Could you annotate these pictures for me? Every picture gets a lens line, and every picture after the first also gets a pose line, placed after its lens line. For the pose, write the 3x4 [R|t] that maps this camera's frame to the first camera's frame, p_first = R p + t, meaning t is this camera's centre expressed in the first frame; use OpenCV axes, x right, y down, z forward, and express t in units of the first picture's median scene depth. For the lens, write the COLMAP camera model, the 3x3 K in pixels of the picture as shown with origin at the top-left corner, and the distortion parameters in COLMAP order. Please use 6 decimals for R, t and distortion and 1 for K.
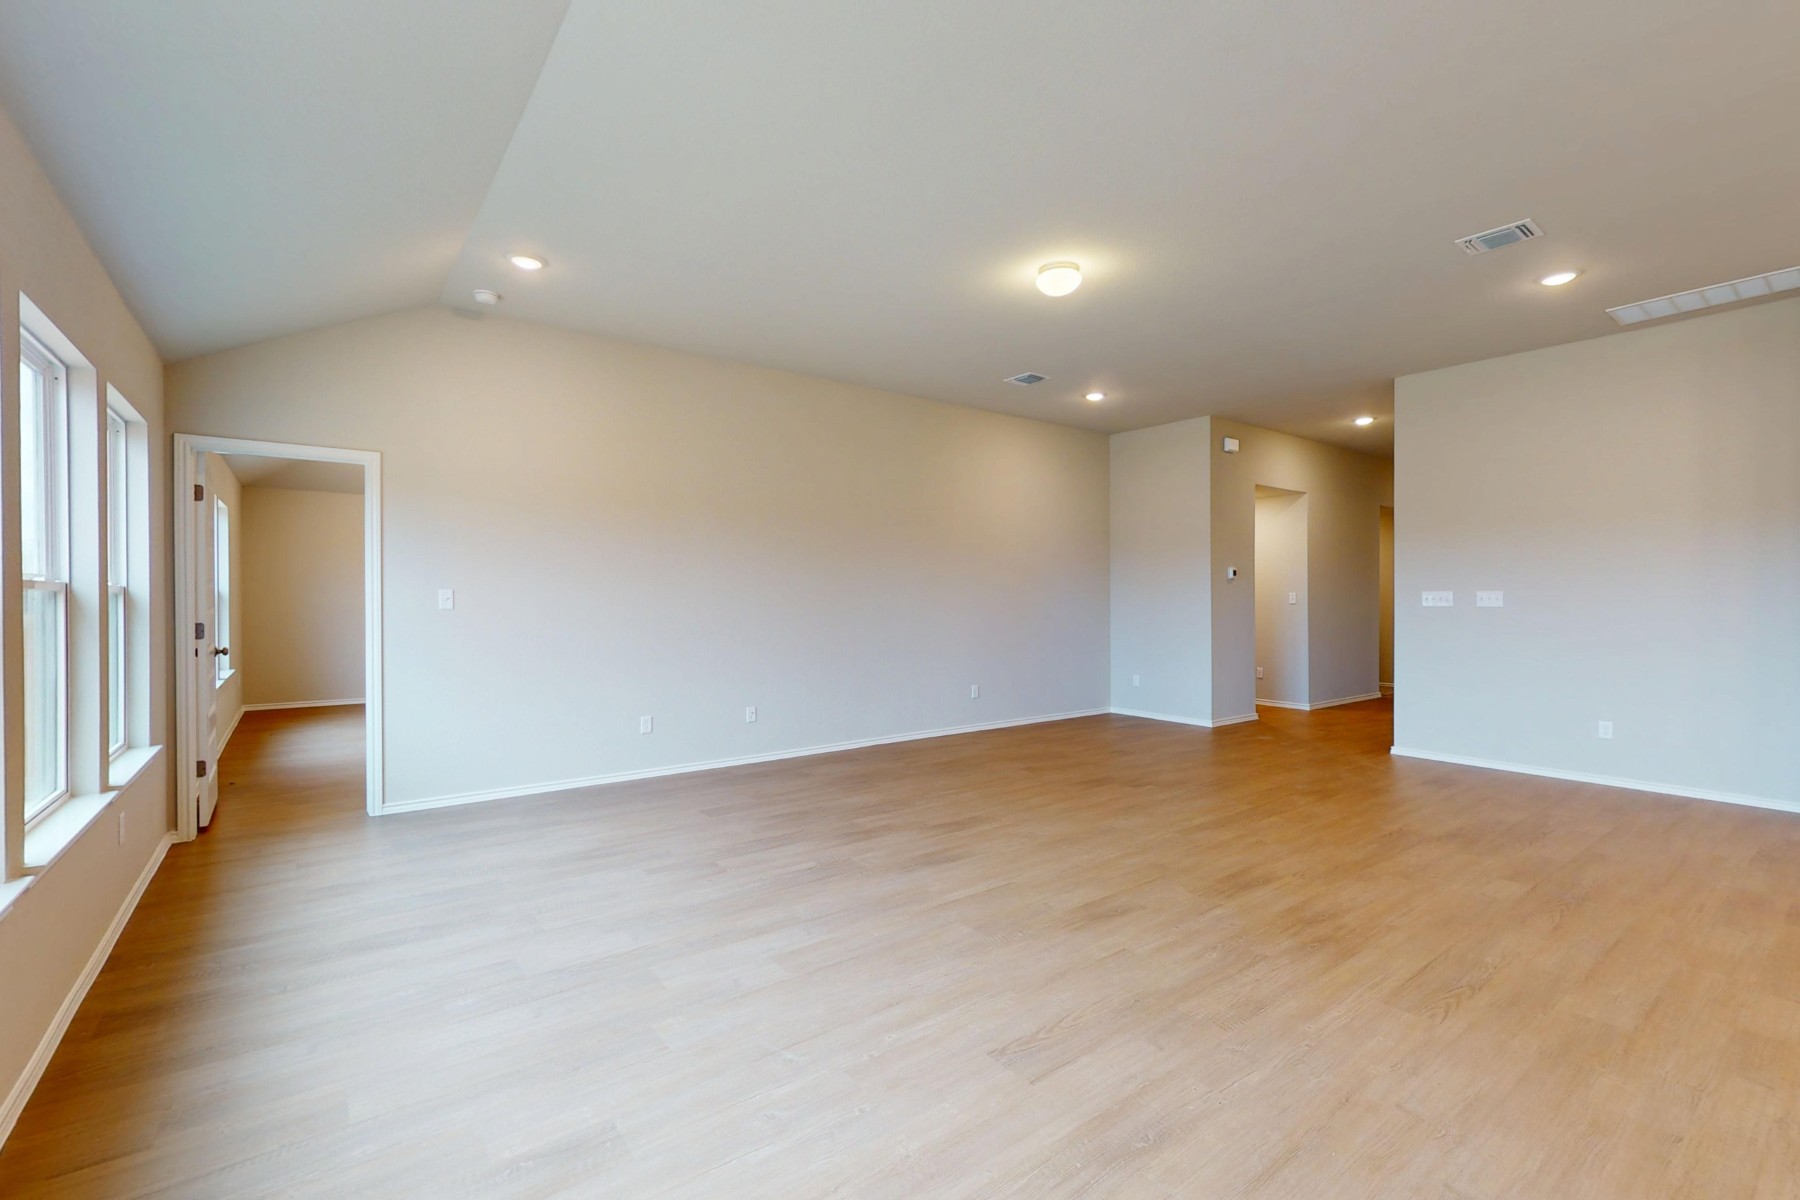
lens RADIAL K [[809.8, 0, 909.1], [0, 809.8, 605.5], [0, 0, 1]] dist [0.001391, 0.028026]
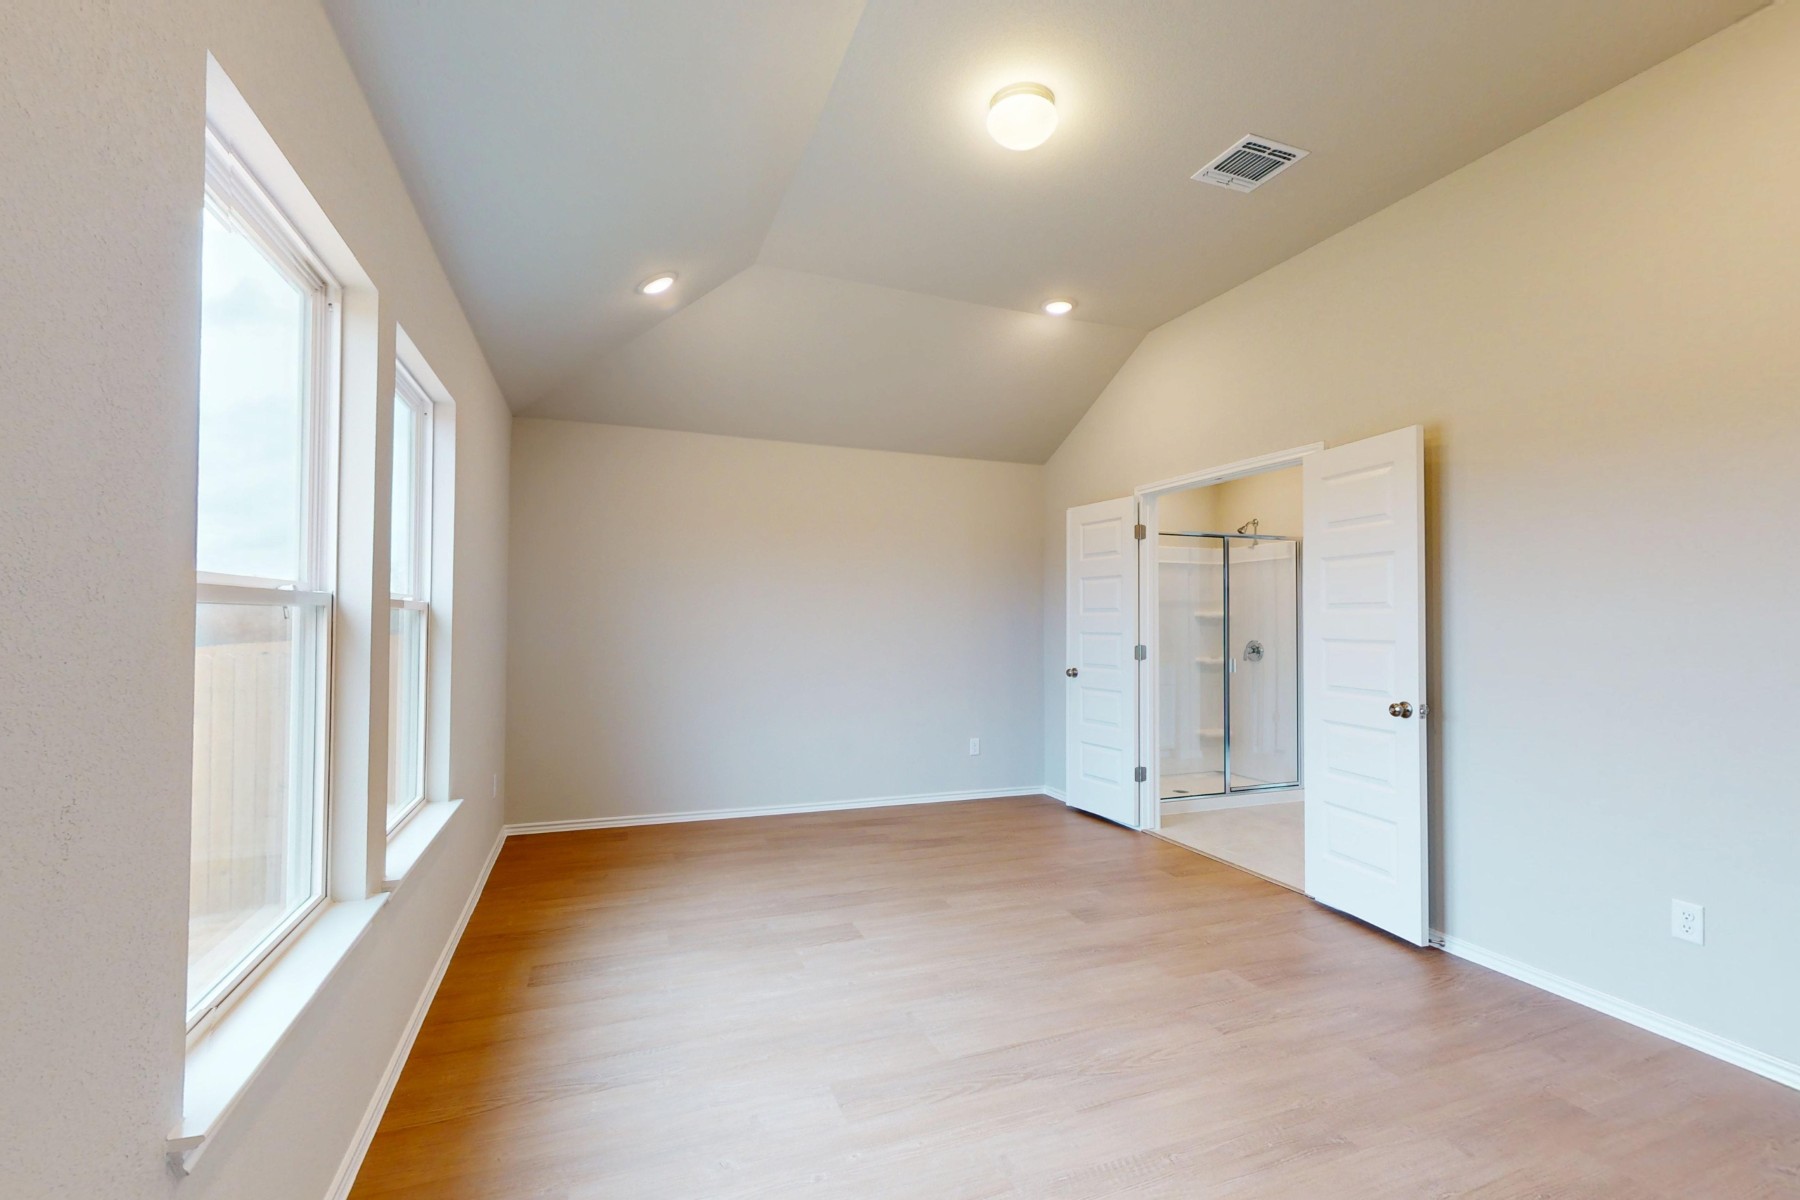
lens RADIAL K [[791.9, 0, 900.0], [0, 791.9, 600.0], [0, 0, 1]] dist [-0.001358, 0.000453]
pose [[0.960549, -0.004141, -0.278081, -0.277171], [-0.004602, 0.999516, -0.030783, -0.003278], [0.278073, 0.030848, 0.960064, 0.374116]]
